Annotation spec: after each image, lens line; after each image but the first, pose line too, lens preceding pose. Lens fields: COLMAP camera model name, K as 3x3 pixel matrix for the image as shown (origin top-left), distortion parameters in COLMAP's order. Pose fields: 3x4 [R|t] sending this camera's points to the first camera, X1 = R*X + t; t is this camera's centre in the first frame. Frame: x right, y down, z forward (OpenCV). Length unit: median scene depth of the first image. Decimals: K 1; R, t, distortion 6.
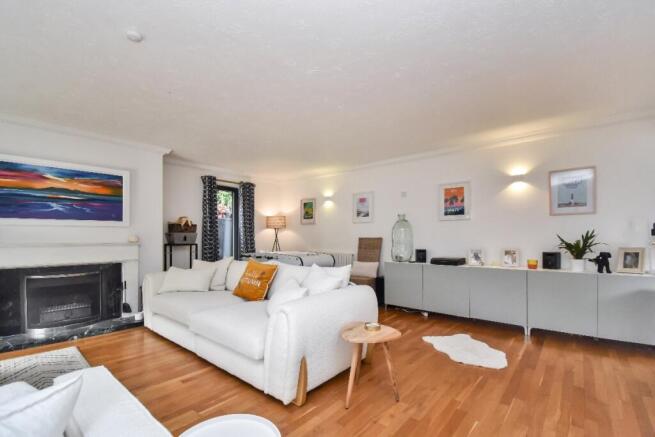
lens RADIAL K [[294.1, 0, 325.9], [0, 294.1, 226.5], [0, 0, 1]] dist [0.001165, -0.014421]
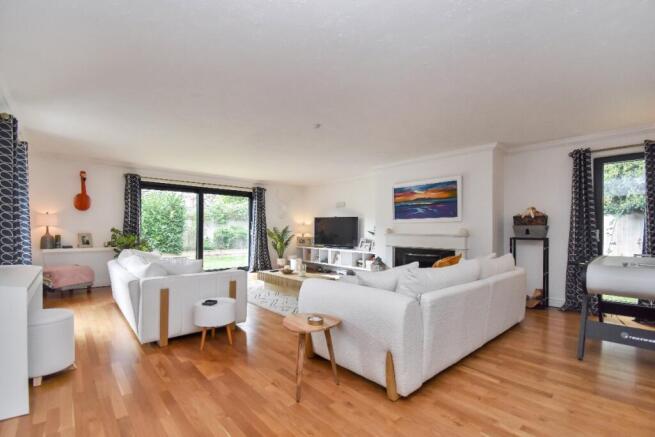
lens RADIAL K [[294.1, 0, 325.9], [0, 294.1, 226.5], [0, 0, 1]] dist [0.001165, -0.014421]
pose [[-0.141392, -0.014638, -0.989845, 0.643749], [0.029306, 0.999391, -0.018966, 0.030325], [0.989520, -0.031690, -0.140877, 0.678944]]
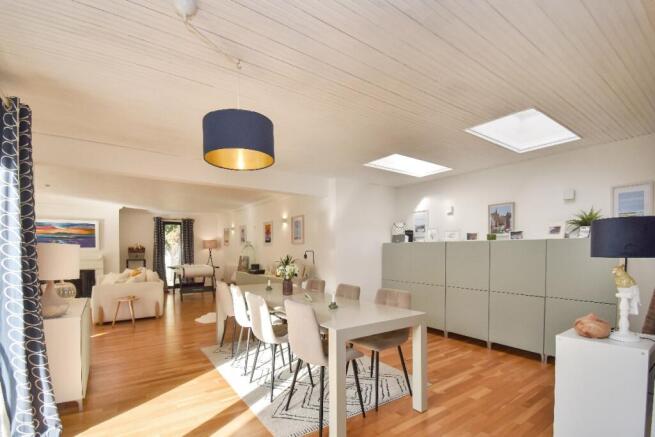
lens RADIAL K [[302.6, 0, 320.6], [0, 302.6, 243.8], [0, 0, 1]] dist [-0.000114, -0.015994]
pose [[0.970370, -0.007034, -0.241520, 1.273502], [0.011823, 0.999761, 0.018387, -0.066443], [0.241333, -0.020698, 0.970222, -0.569209]]
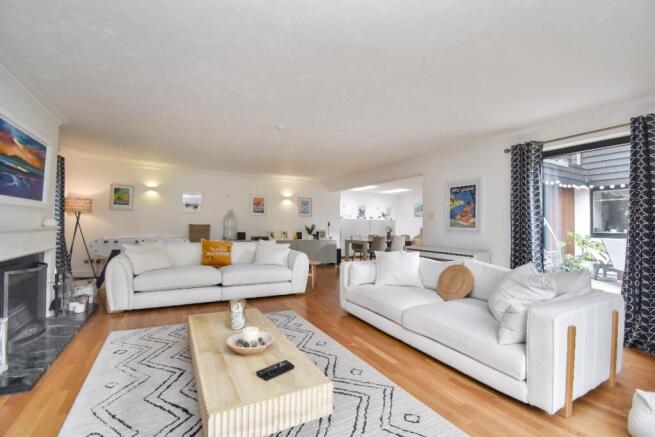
lens RADIAL K [[292.0, 0, 322.7], [0, 292.0, 217.7], [0, 0, 1]] dist [-0.000974, -0.000027]
pose [[0.361482, 0.033148, 0.931790, -1.261369], [-0.051479, 0.998553, -0.015552, -0.001902], [-0.930957, -0.042346, 0.362666, -0.021678]]
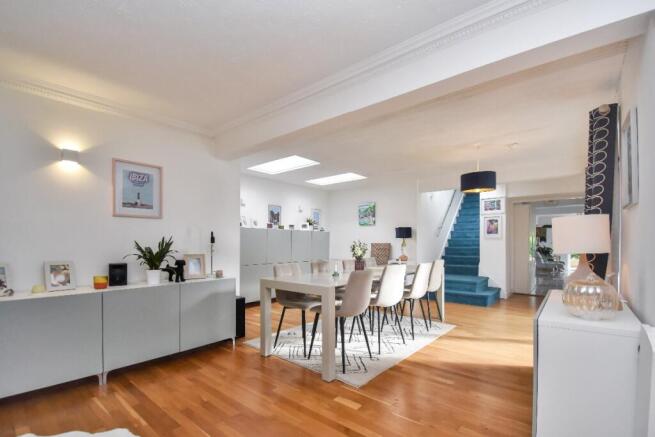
lens RADIAL K [[302.6, 0, 320.6], [0, 302.6, 243.8], [0, 0, 1]] dist [-0.000114, -0.015994]
pose [[-0.003484, -0.002484, 0.999991, -0.026153], [-0.035299, 0.999374, 0.002359, 0.013264], [-0.999371, -0.035290, -0.003569, 0.437688]]
